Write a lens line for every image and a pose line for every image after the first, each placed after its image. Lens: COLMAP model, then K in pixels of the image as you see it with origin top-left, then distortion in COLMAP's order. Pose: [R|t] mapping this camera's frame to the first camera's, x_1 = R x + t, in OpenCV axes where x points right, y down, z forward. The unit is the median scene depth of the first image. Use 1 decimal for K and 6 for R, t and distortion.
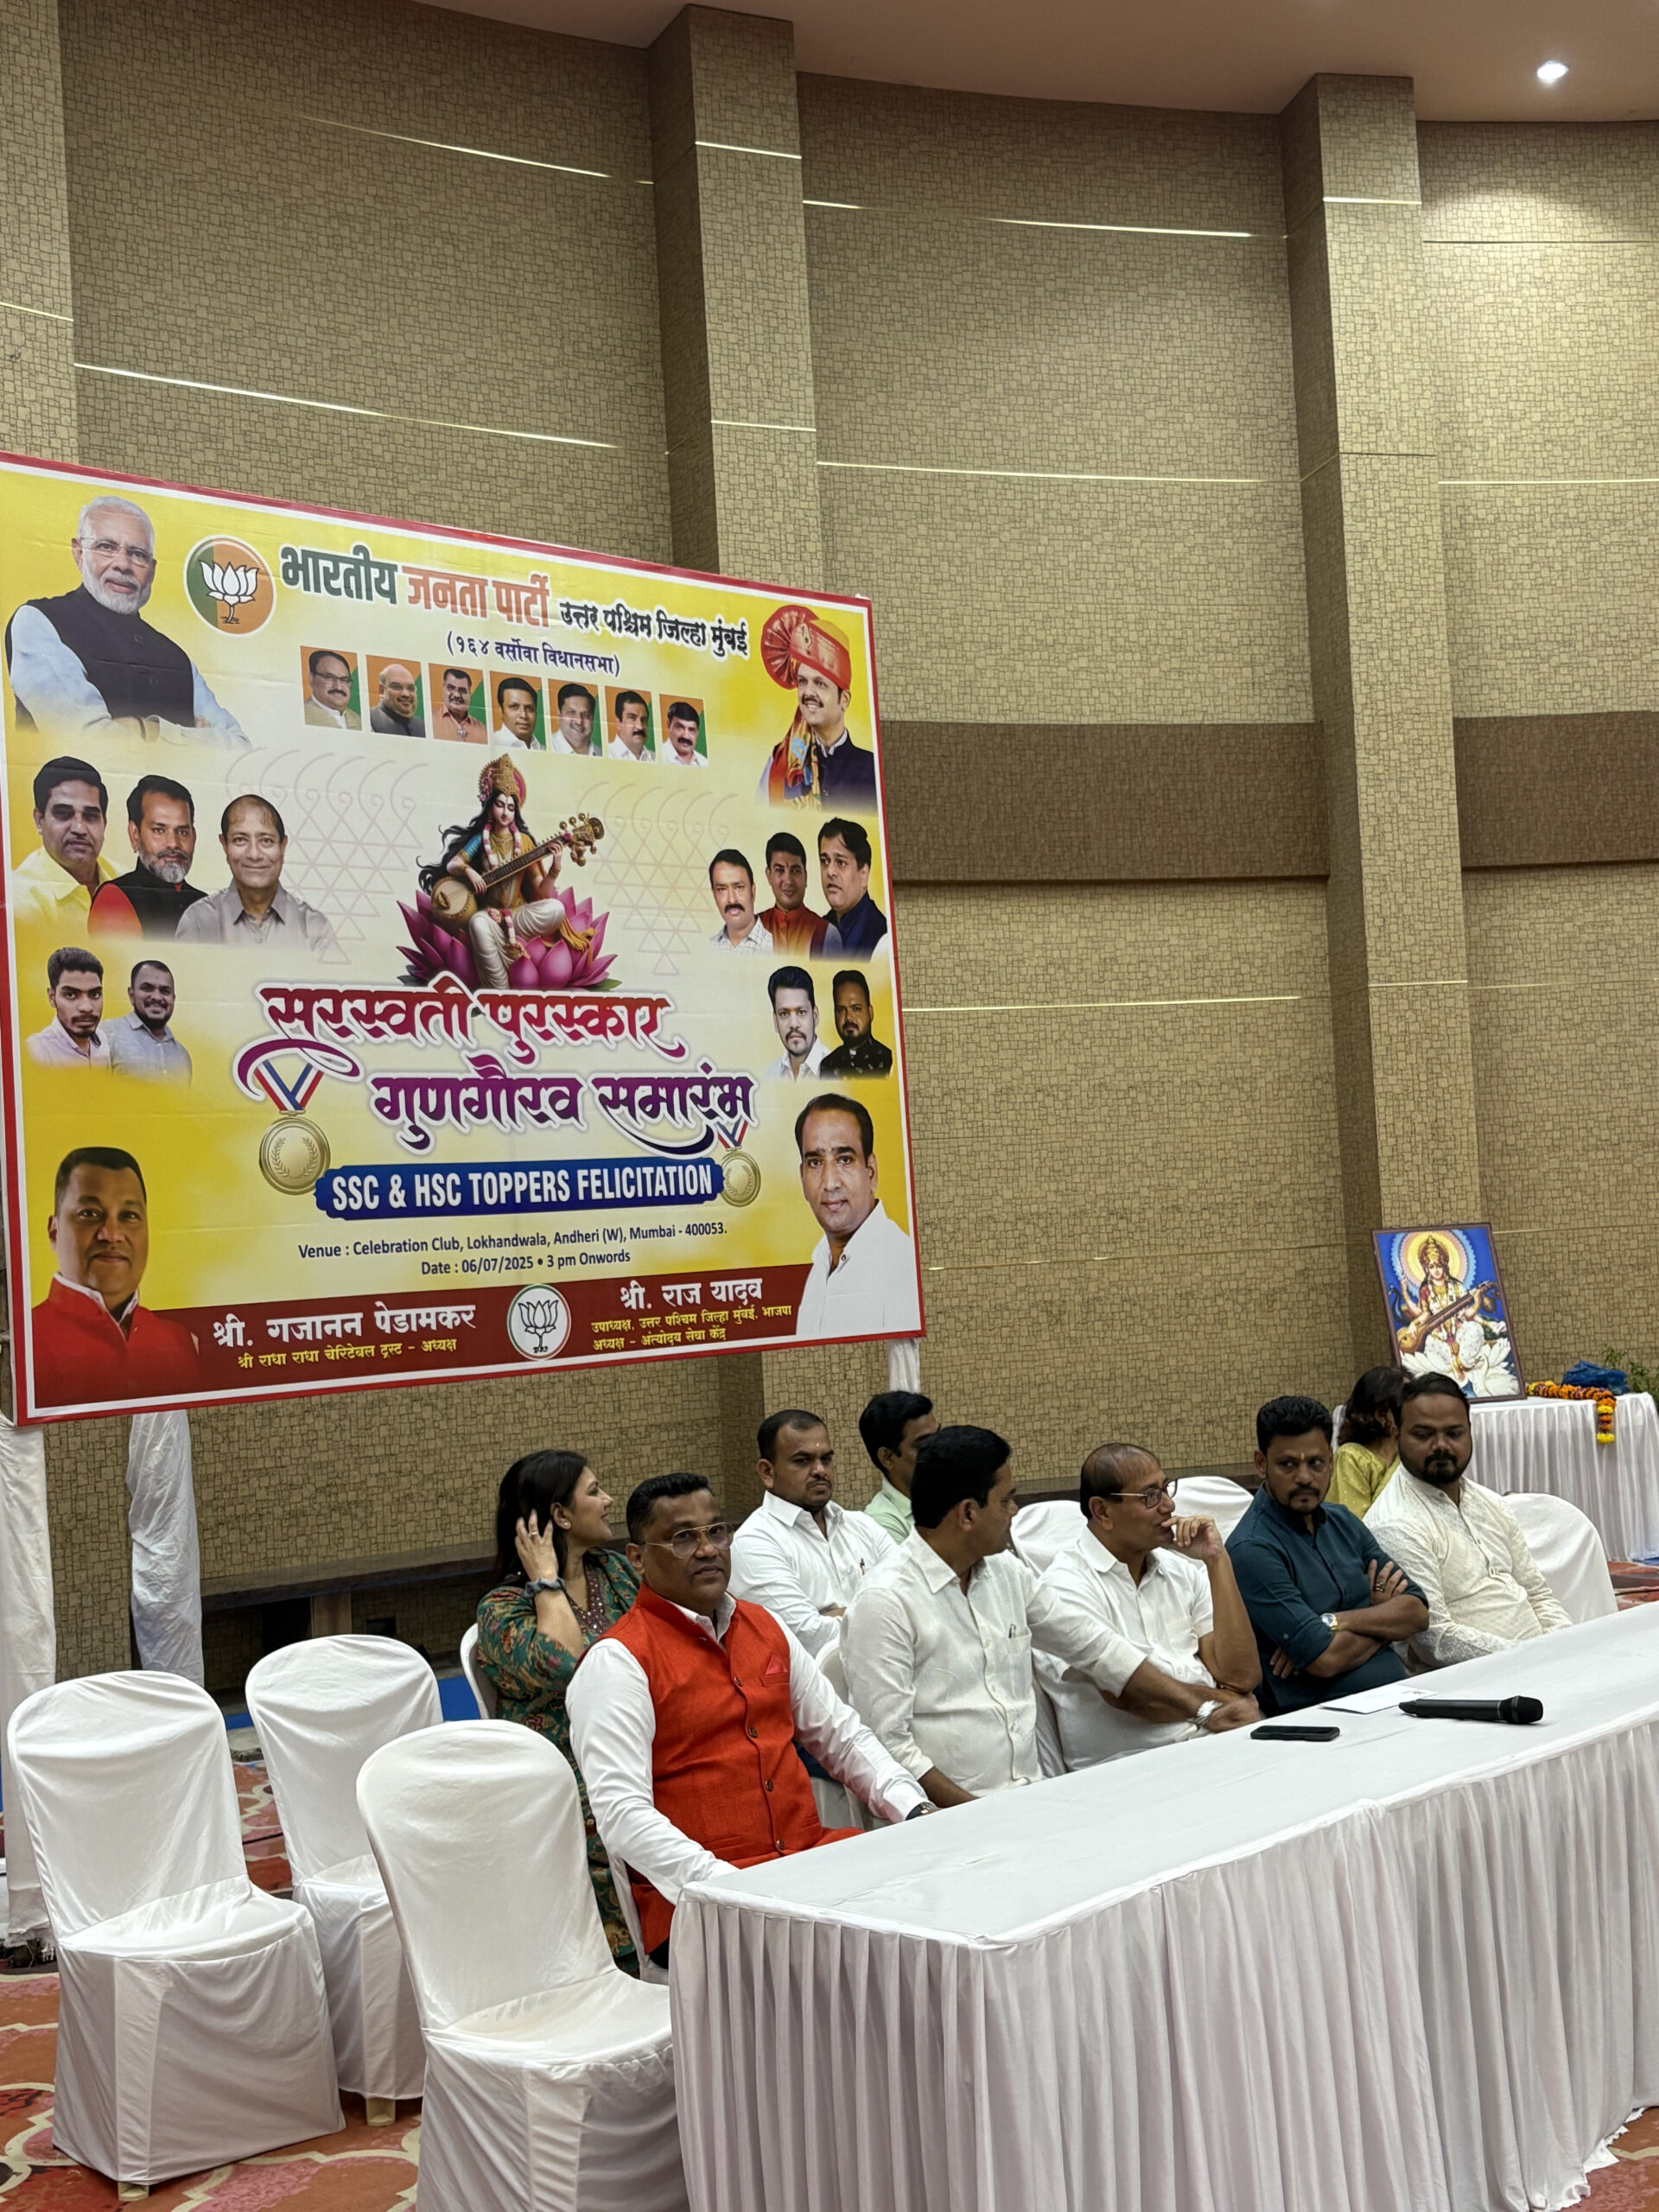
lens RADIAL K [[2582.0, 0, 843.2], [0, 2582.0, 1117.2], [0, 0, 1]] dist [0.222676, -0.871751]
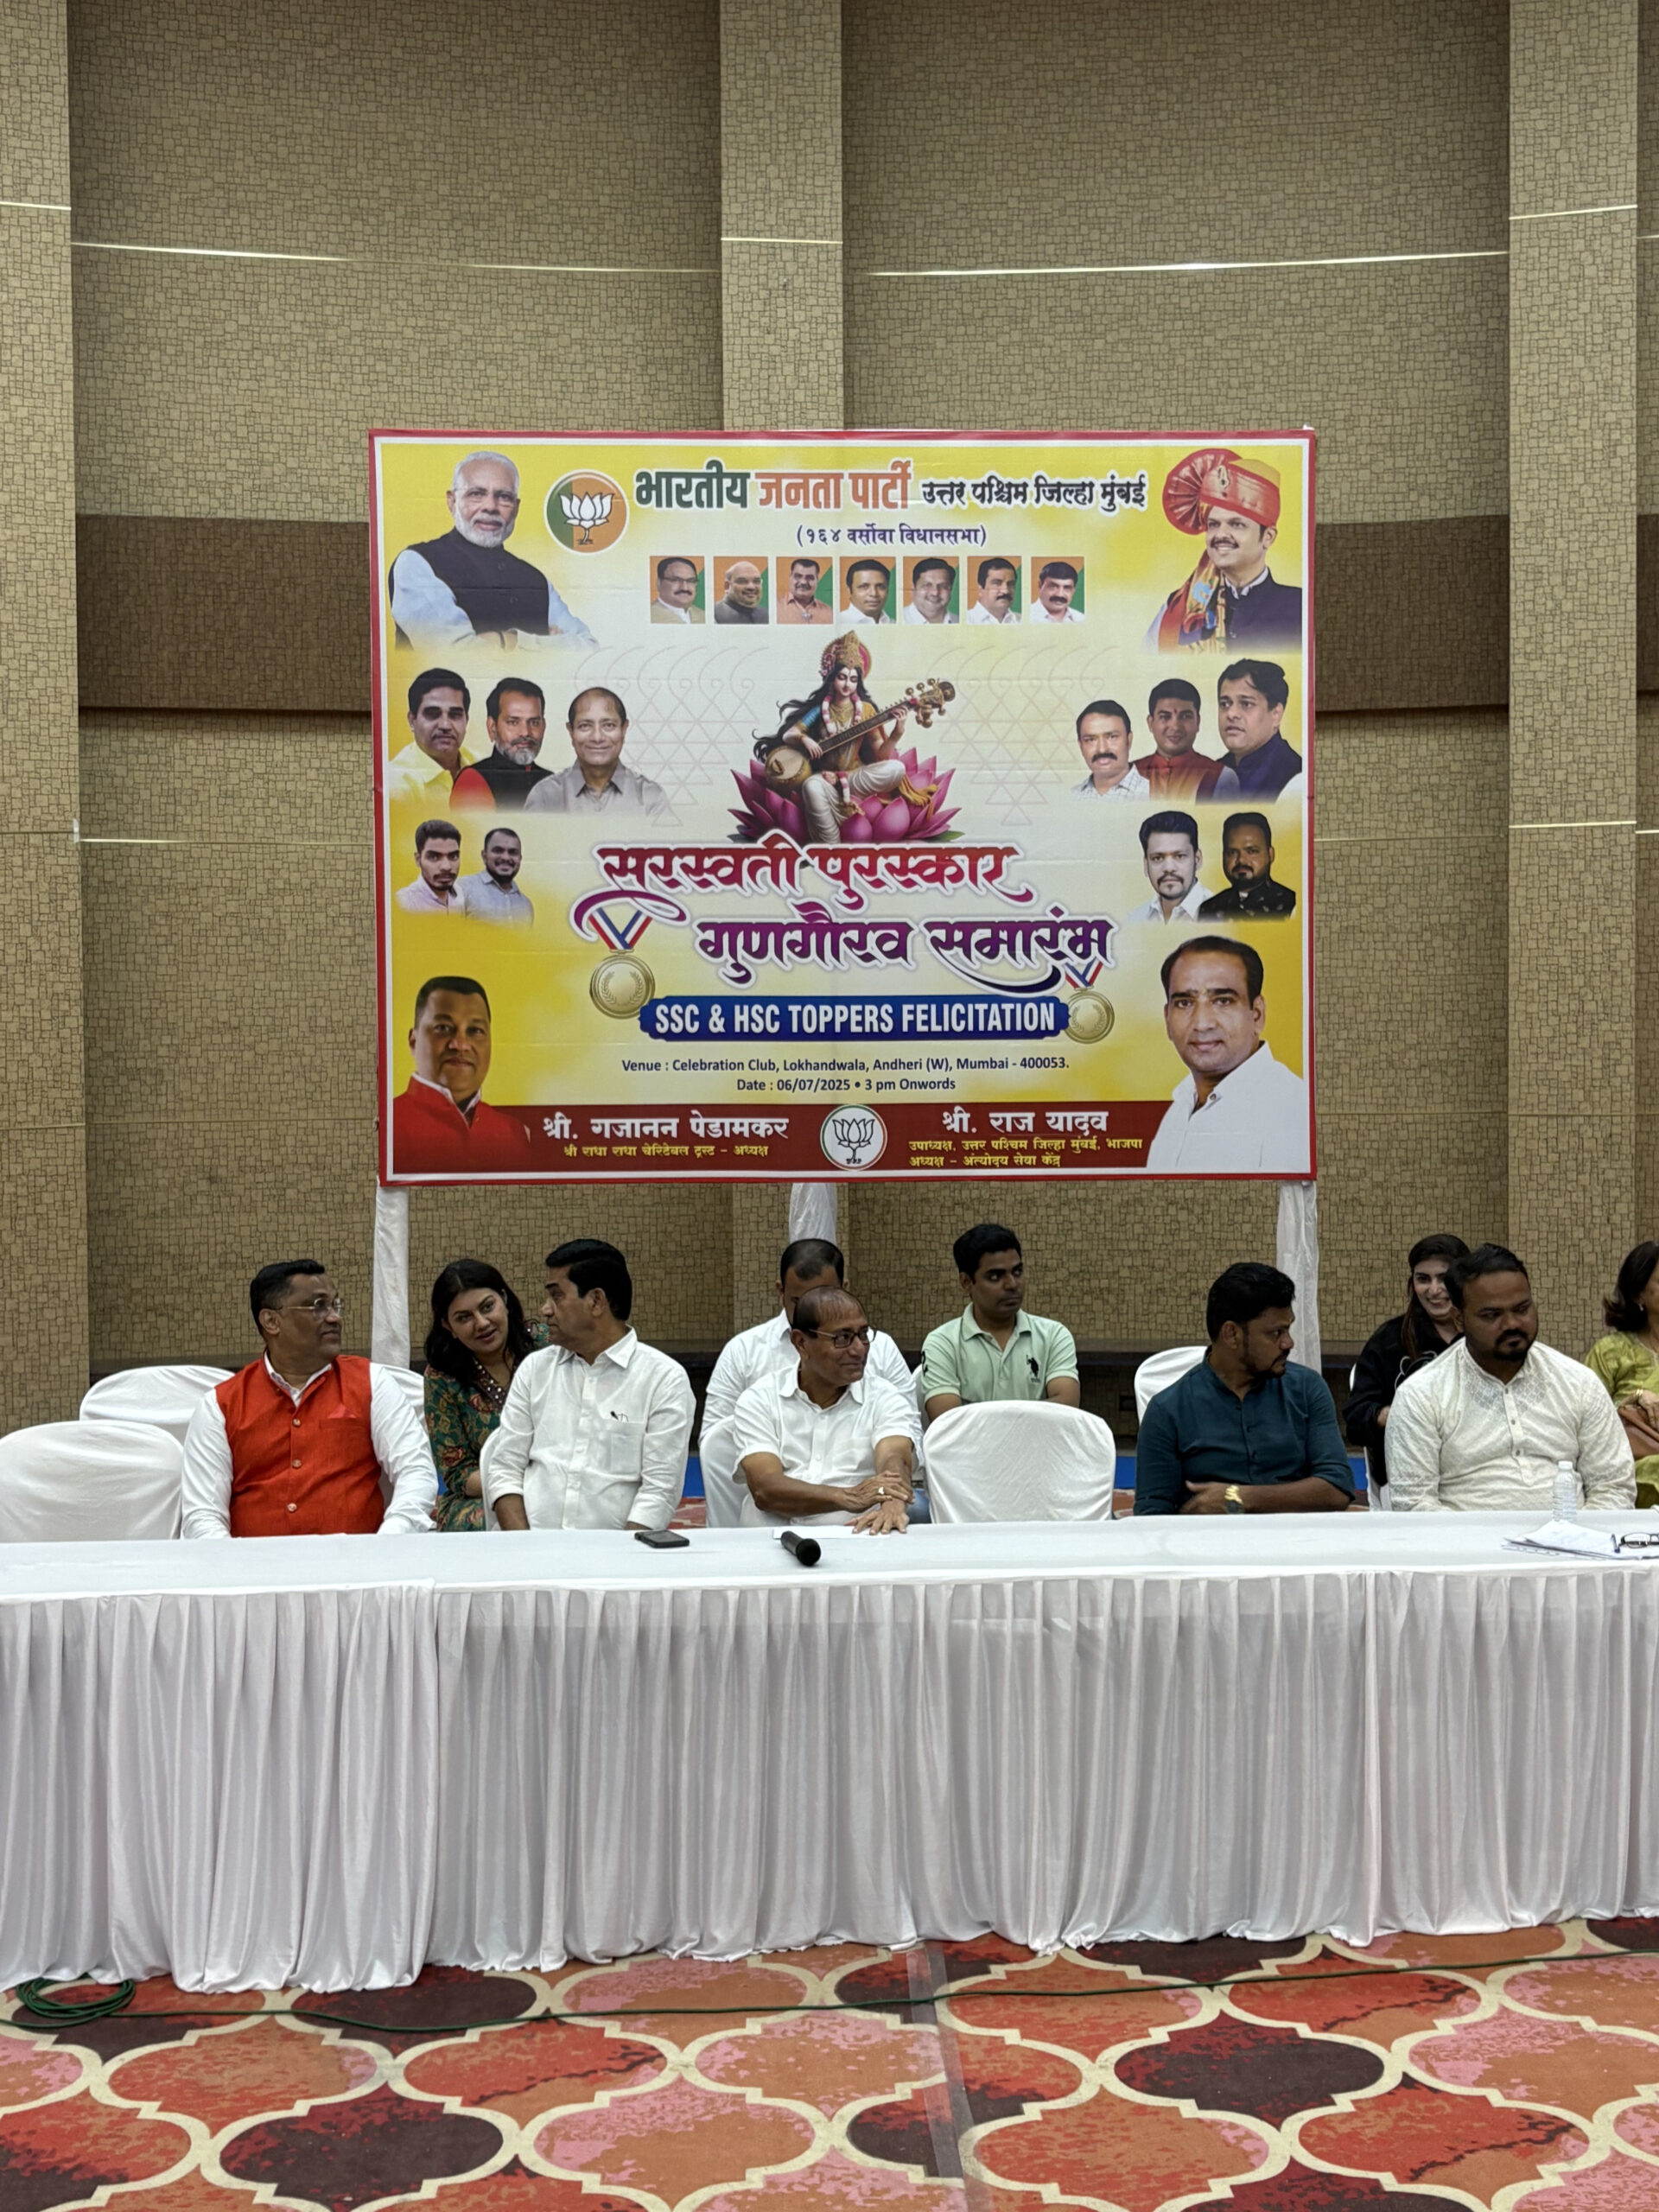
lens RADIAL K [[2567.1, 0, 840.5], [0, 2567.1, 1141.5], [0, 0, 1]] dist [0.188456, -0.525592]
pose [[0.758737, 0.069156, -0.647716, 0.570788], [-0.008375, 0.995302, 0.096457, -0.026303], [0.651343, -0.067761, 0.755752, 0.131343]]
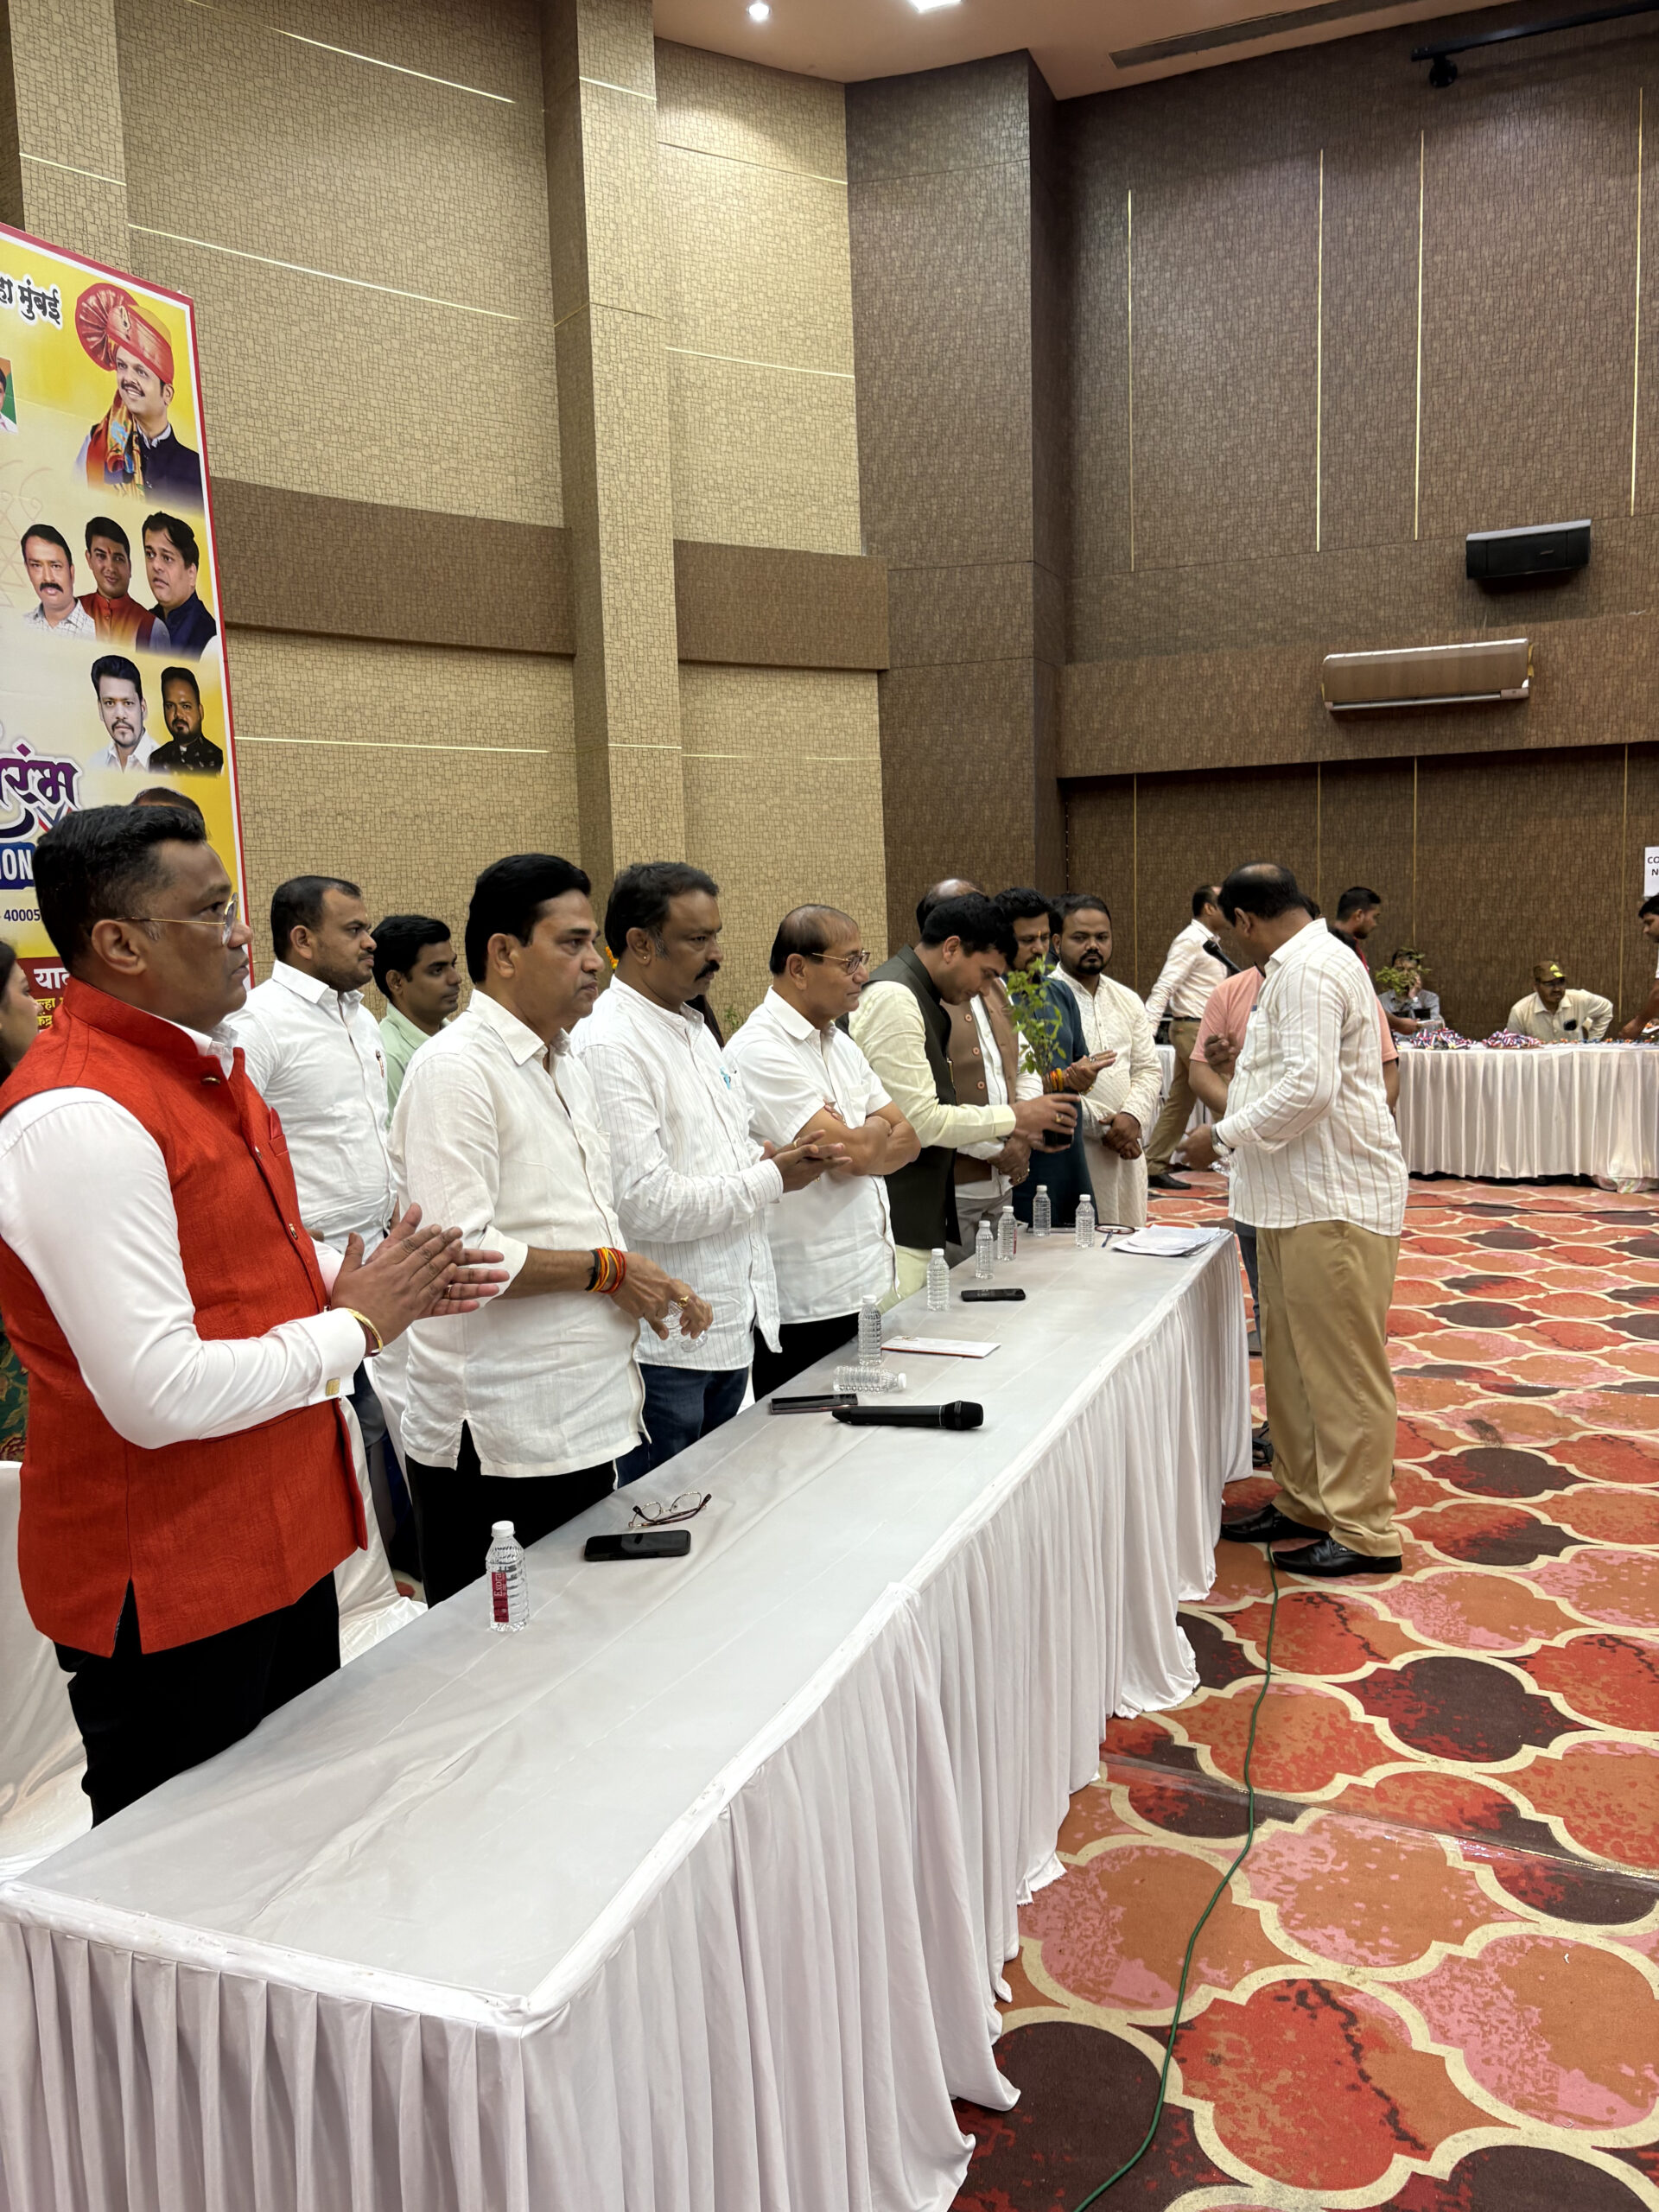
lens RADIAL K [[1679.2, 0, 845.4], [0, 1679.2, 1097.2], [0, 0, 1]] dist [0.003447, 0.039033]
pose [[0.923681, -0.013147, 0.382936, -0.011648], [-0.038242, 0.991258, 0.126275, 0.018683], [-0.381249, -0.131282, 0.915103, 0.276888]]
